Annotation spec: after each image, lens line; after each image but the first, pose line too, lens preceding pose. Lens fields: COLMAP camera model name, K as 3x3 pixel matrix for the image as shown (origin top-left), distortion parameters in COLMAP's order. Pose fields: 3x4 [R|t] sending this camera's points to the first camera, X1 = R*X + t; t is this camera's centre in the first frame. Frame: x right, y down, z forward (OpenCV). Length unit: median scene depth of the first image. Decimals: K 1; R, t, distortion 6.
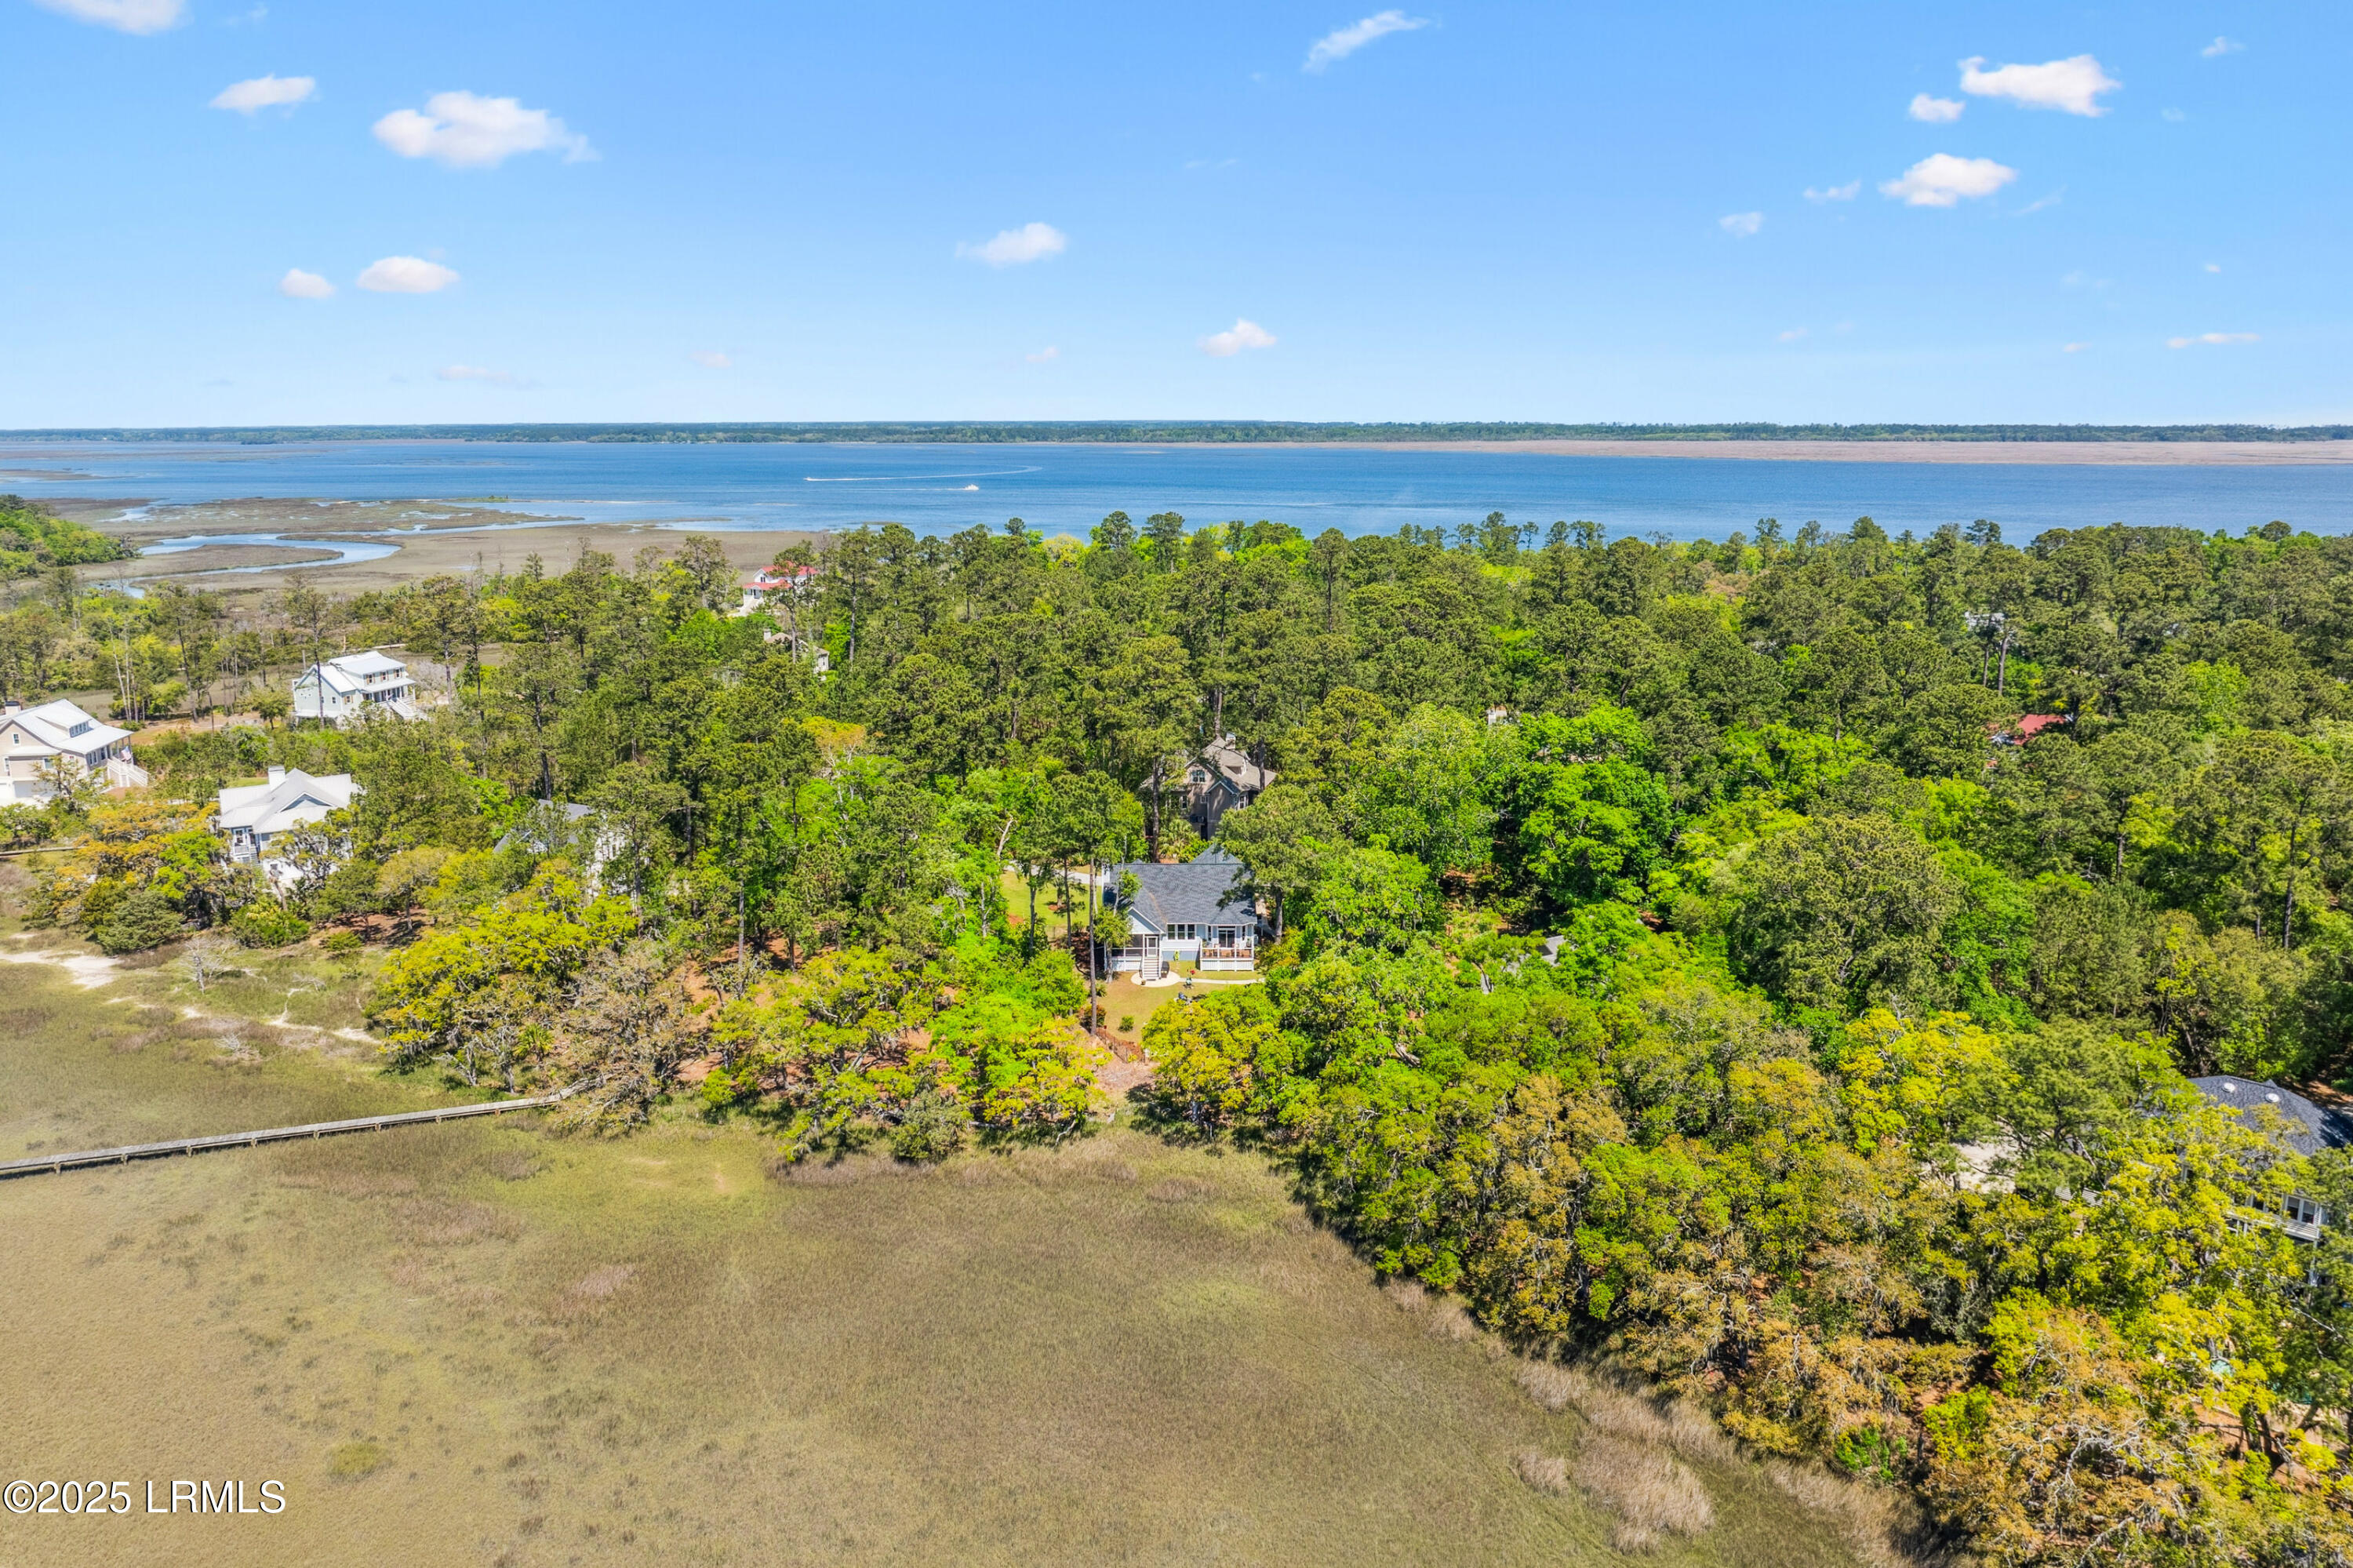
lens RADIAL K [[1622.9, 0, 1176.9], [0, 1622.9, 797.1], [0, 0, 1]] dist [-0.032483, -0.007413]
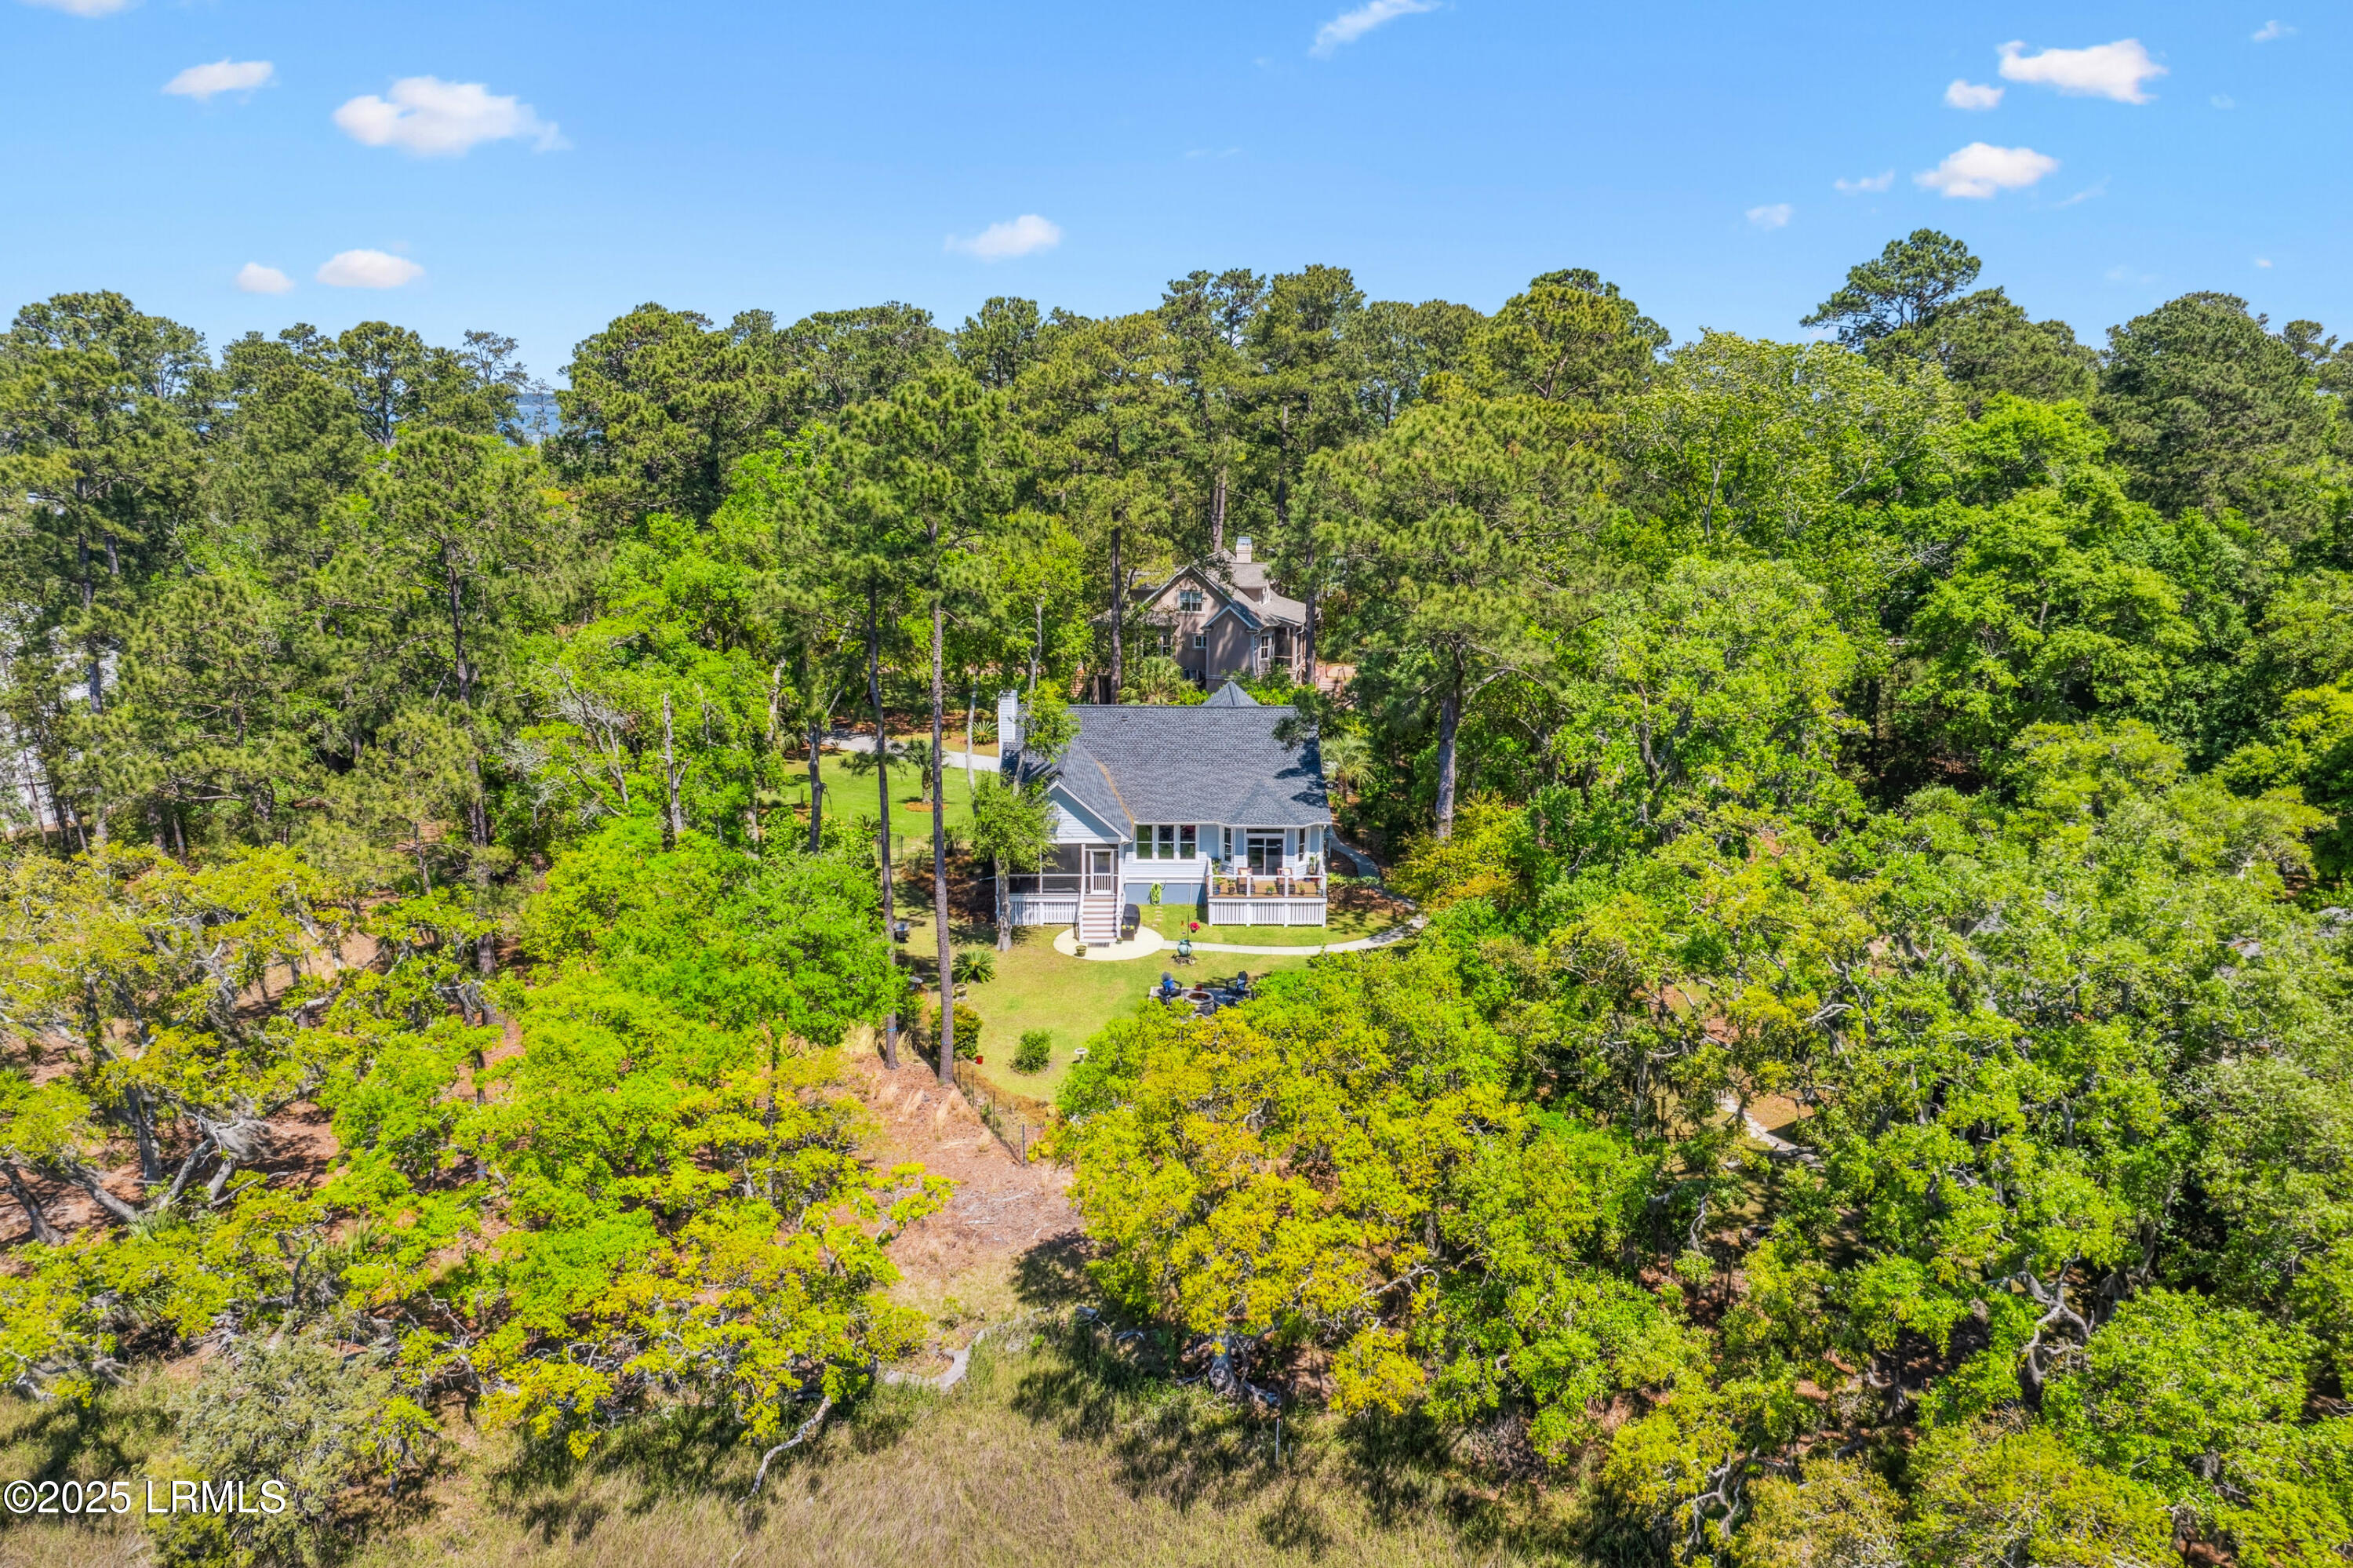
lens RADIAL K [[1622.9, 0, 1172.4], [0, 1622.9, 776.6], [0, 0, 1]] dist [-0.032483, -0.007413]
pose [[0.999821, 0.007471, 0.017400, -0.004641], [-0.007480, 0.999972, 0.000472, 0.080078], [-0.017396, -0.000602, 0.999848, 0.671411]]
